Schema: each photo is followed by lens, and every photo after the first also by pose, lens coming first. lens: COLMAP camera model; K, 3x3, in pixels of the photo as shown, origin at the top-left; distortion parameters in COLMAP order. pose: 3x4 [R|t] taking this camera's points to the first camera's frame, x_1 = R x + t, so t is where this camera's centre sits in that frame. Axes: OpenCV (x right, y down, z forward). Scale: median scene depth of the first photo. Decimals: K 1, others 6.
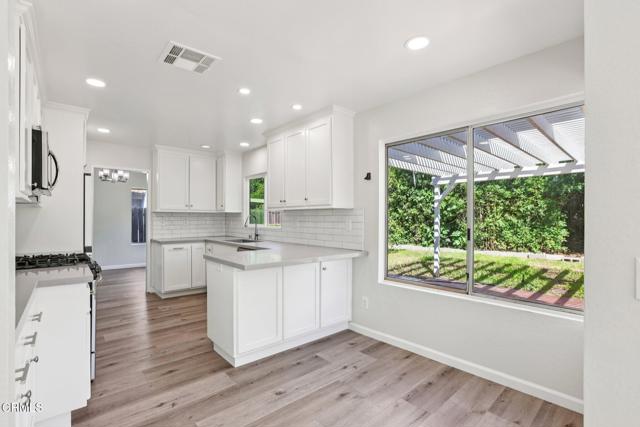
lens RADIAL K [[294.7, 0, 318.2], [0, 294.7, 214.7], [0, 0, 1]] dist [-0.051886, 0.013734]
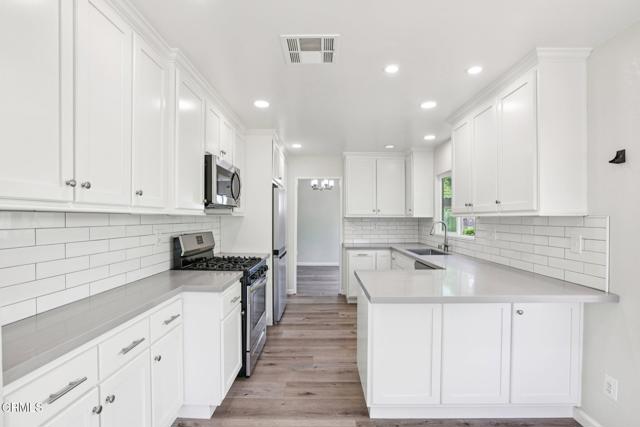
lens RADIAL K [[294.7, 0, 318.2], [0, 294.7, 214.7], [0, 0, 1]] dist [-0.051886, 0.013734]
pose [[0.743176, -0.004578, -0.669080, 0.075587], [0.003387, 0.999990, -0.003080, -0.016922], [0.669087, 0.000023, 0.743184, 0.172413]]
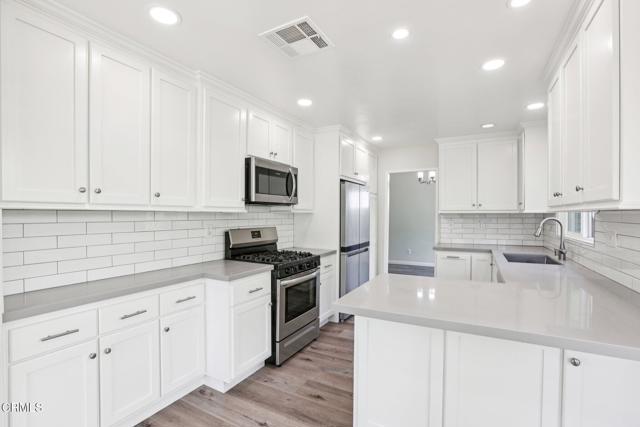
lens RADIAL K [[294.7, 0, 318.2], [0, 294.7, 214.7], [0, 0, 1]] dist [-0.051886, 0.013734]
pose [[0.345427, 0.000996, -0.938445, 0.177433], [0.009722, 0.999942, 0.004640, -0.014529], [0.938395, -0.010726, 0.345397, 0.368259]]
